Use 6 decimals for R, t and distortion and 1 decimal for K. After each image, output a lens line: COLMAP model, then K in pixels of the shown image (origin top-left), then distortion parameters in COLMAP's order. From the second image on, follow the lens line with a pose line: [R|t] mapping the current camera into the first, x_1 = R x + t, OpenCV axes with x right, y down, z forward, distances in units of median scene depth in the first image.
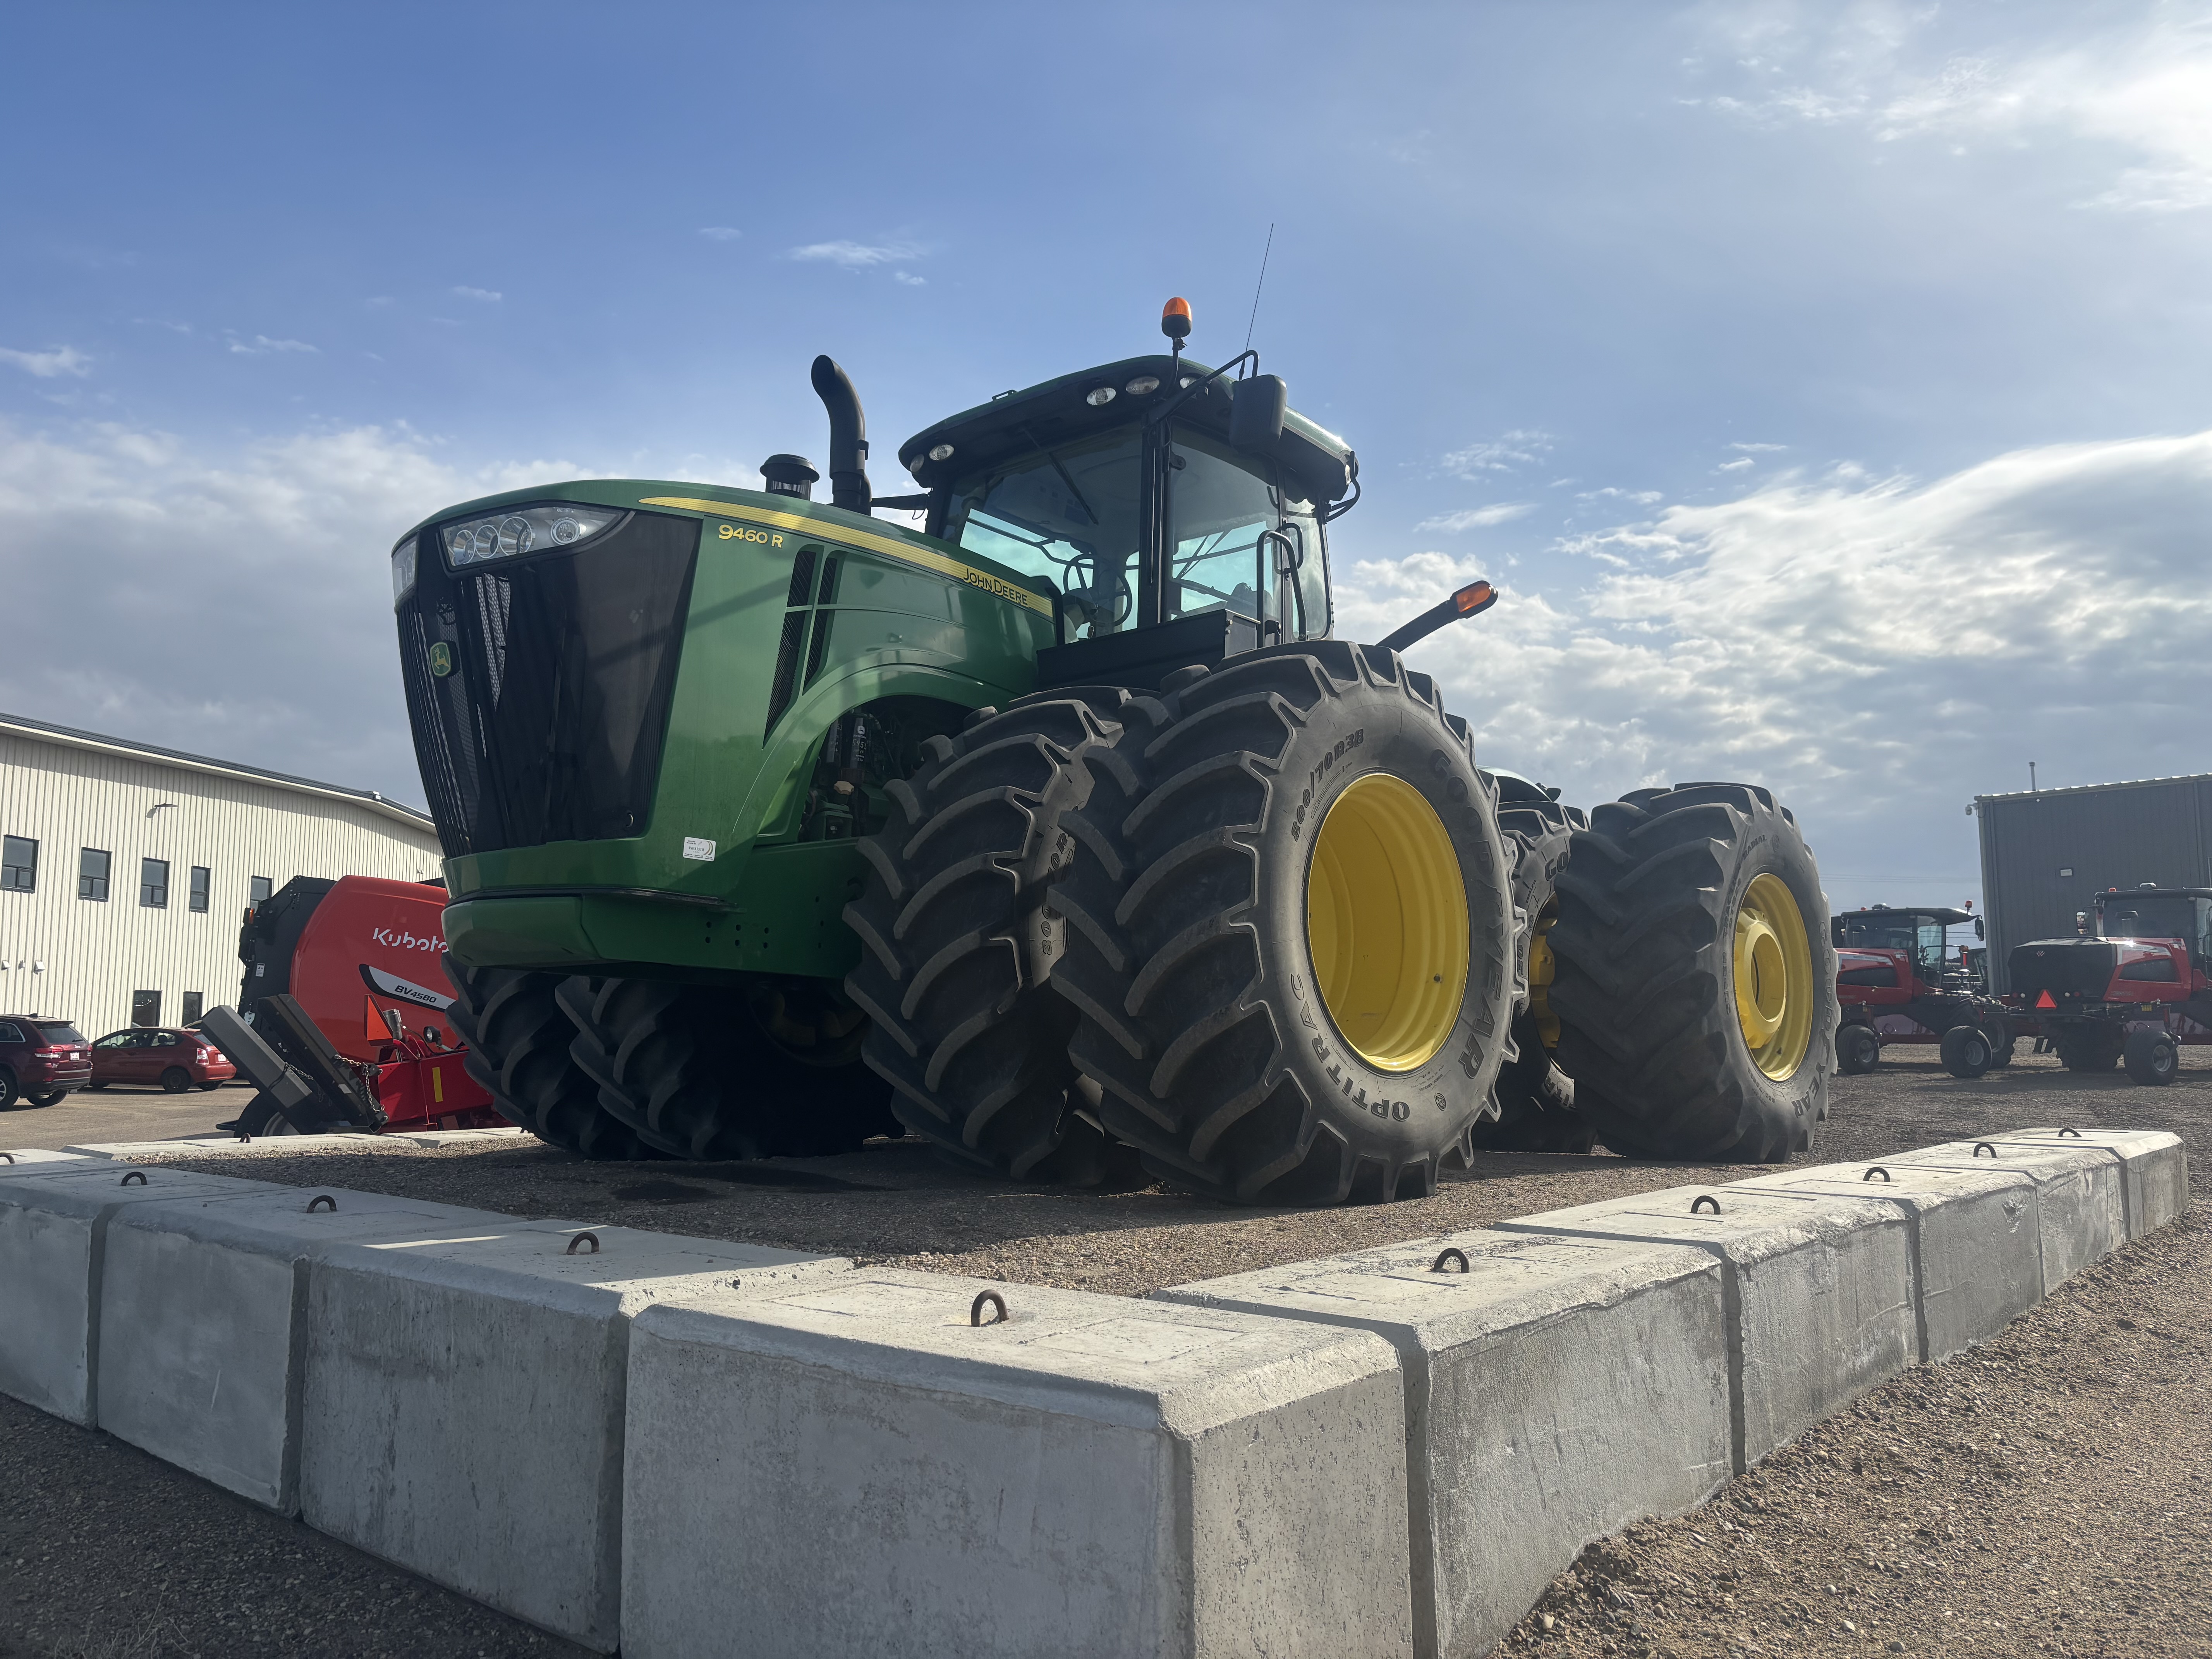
lens RADIAL K [[1665.7, 0, 1098.3], [0, 1665.7, 833.1], [0, 0, 1]] dist [-0.002112, -0.003087]
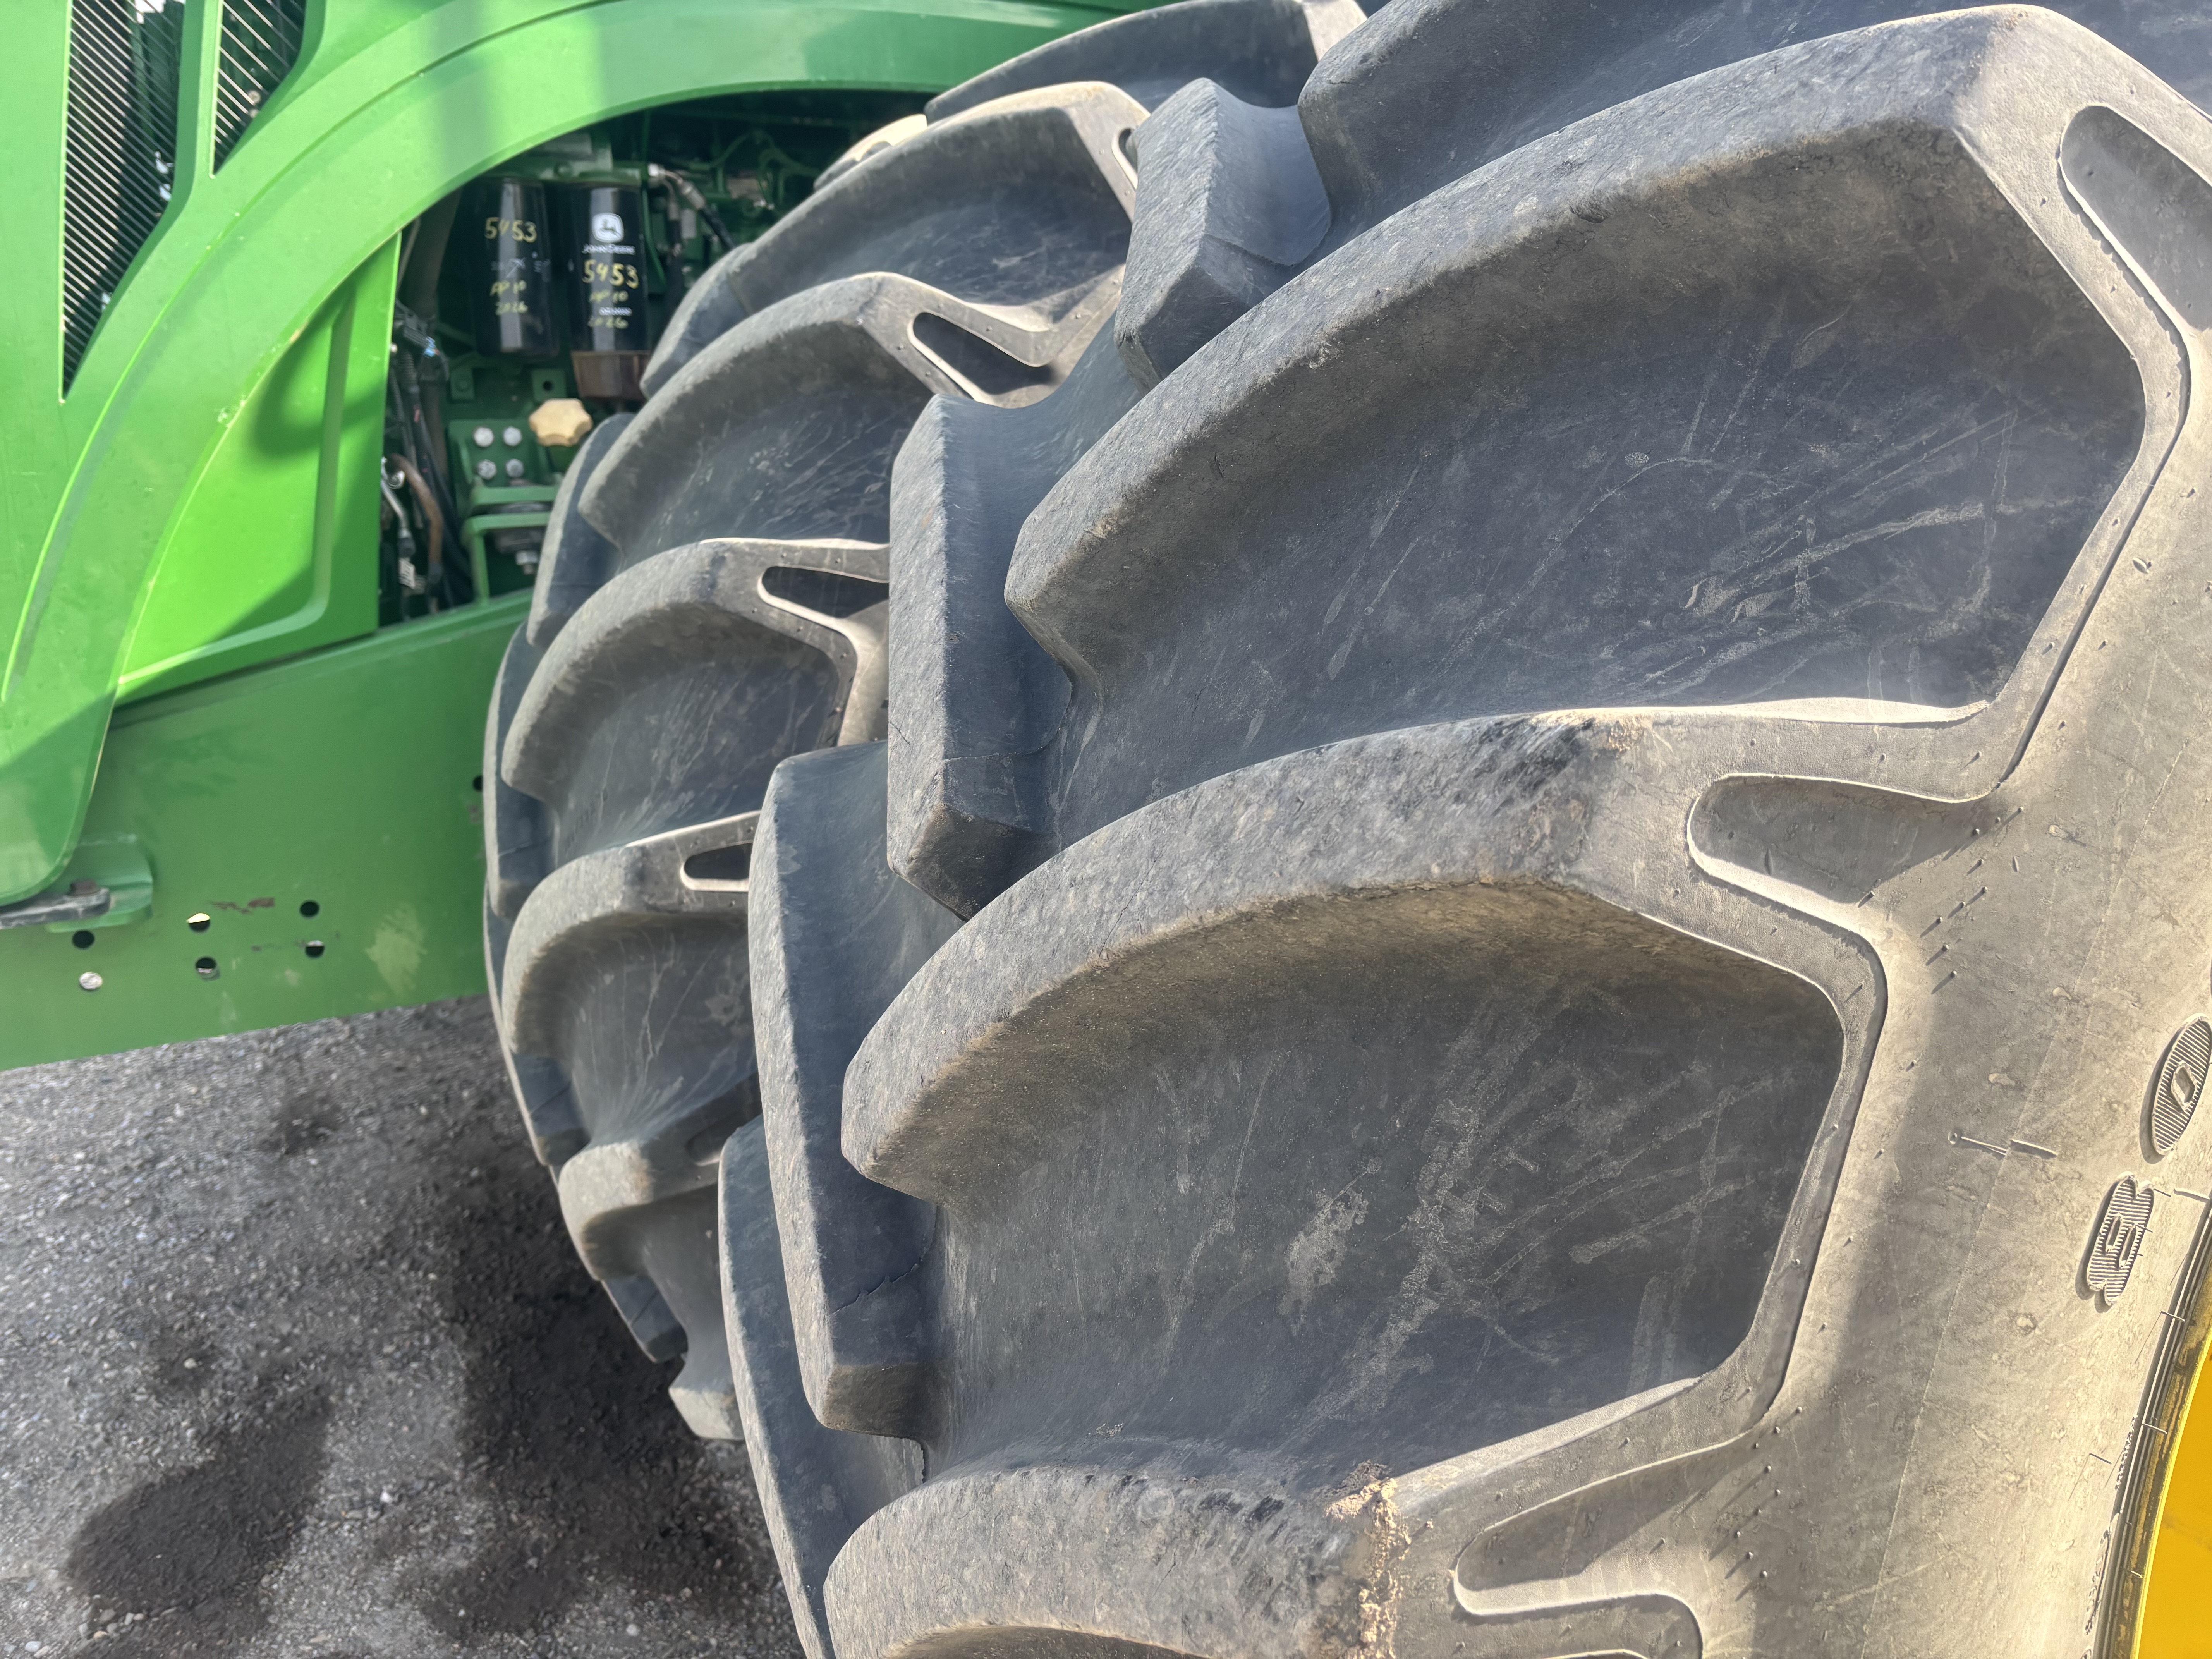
lens RADIAL K [[1665.7, 0, 1098.3], [0, 1665.7, 833.1], [0, 0, 1]] dist [-0.002112, -0.003087]
pose [[0.940135, 0.037404, -0.338743, 0.083151], [0.097074, 0.923394, 0.371377, -0.076751], [0.326684, -0.382028, 0.864484, 0.823191]]
